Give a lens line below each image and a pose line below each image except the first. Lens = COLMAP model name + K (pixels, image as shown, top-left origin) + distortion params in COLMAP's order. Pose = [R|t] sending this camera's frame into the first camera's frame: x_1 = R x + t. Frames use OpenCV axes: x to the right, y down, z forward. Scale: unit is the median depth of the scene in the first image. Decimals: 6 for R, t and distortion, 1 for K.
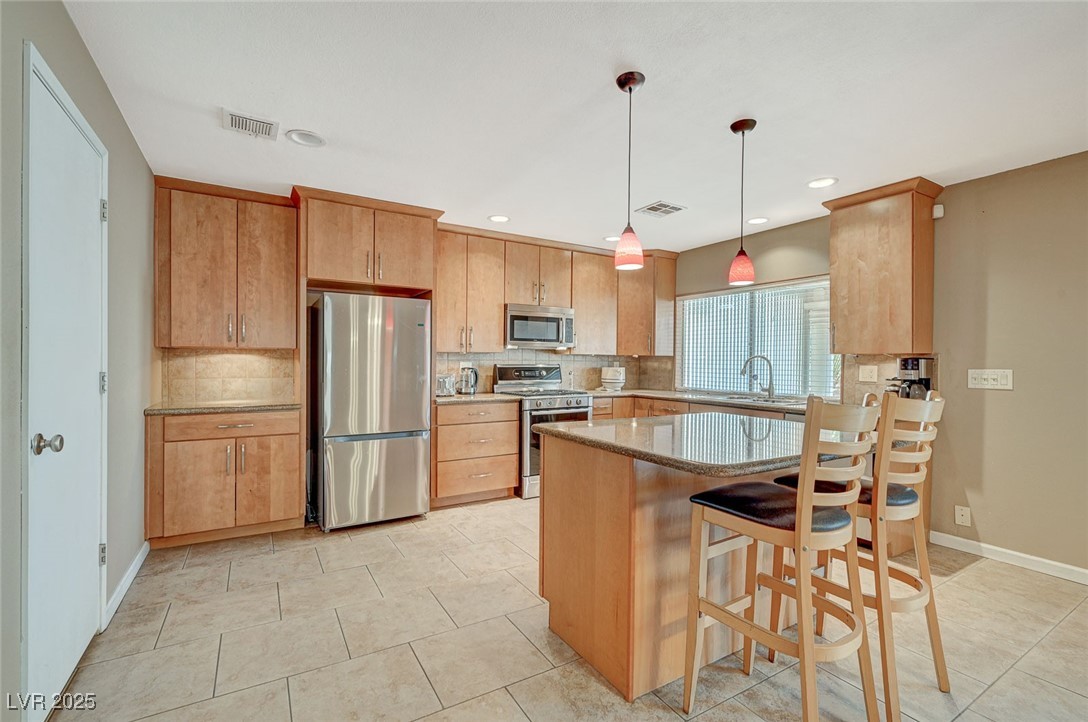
lens RADIAL K [[478.5, 0, 544.3], [0, 478.5, 364.5], [0, 0, 1]] dist [-0.000109, 0.000111]
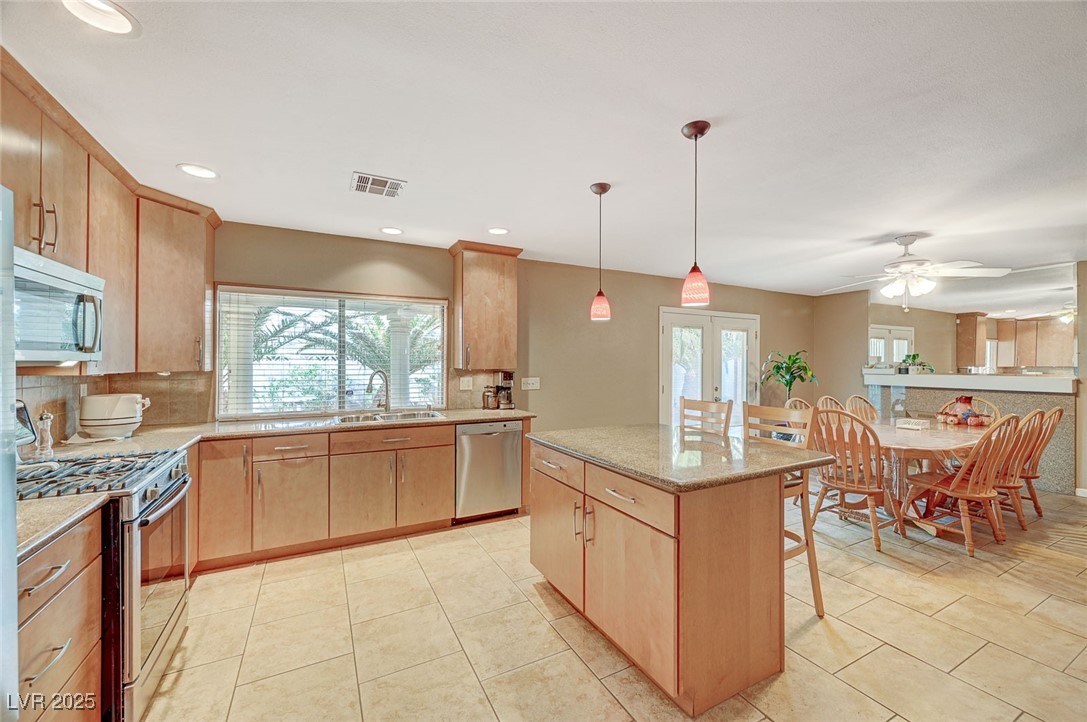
lens RADIAL K [[429.3, 0, 543.5], [0, 429.3, 361.0], [0, 0, 1]] dist [-0.000411, 0.000222]
pose [[0.060281, -0.007948, 0.998150, -0.456219], [0.005857, 0.999954, 0.007609, -0.049695], [-0.998164, 0.005388, 0.060325, 0.738344]]
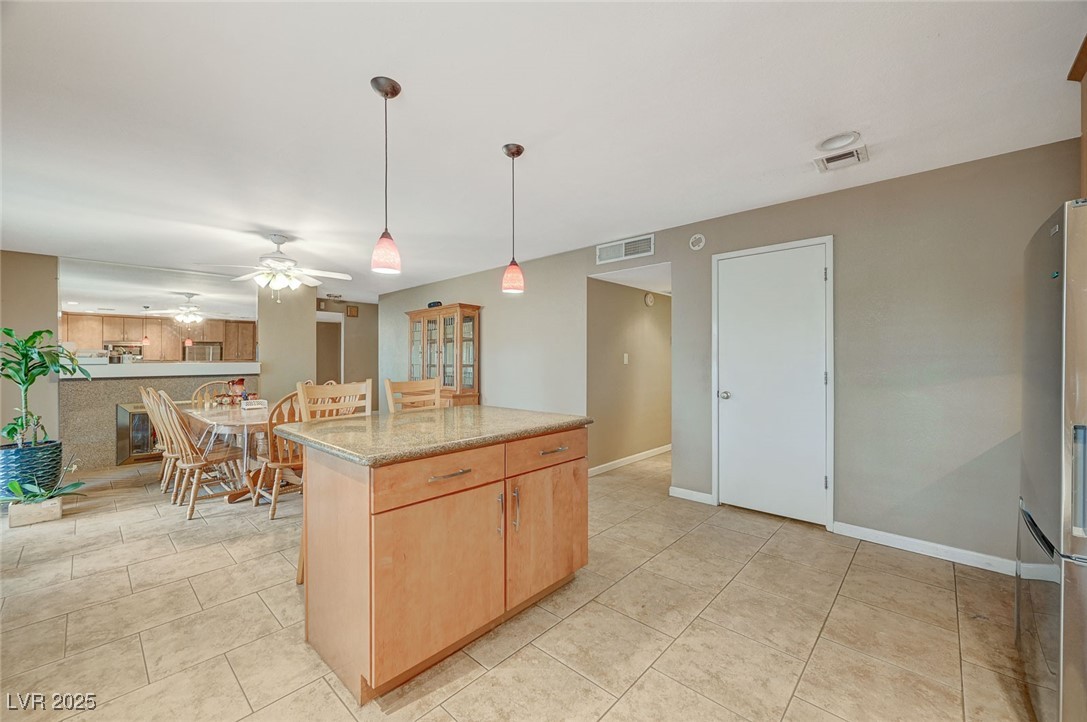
lens RADIAL K [[429.3, 0, 543.5], [0, 429.3, 361.0], [0, 0, 1]] dist [-0.000411, 0.000222]
pose [[-0.960606, -0.007444, -0.277813, 0.242520], [-0.009405, 0.999939, 0.005729, -0.010673], [0.277753, 0.008116, -0.960618, 1.241798]]
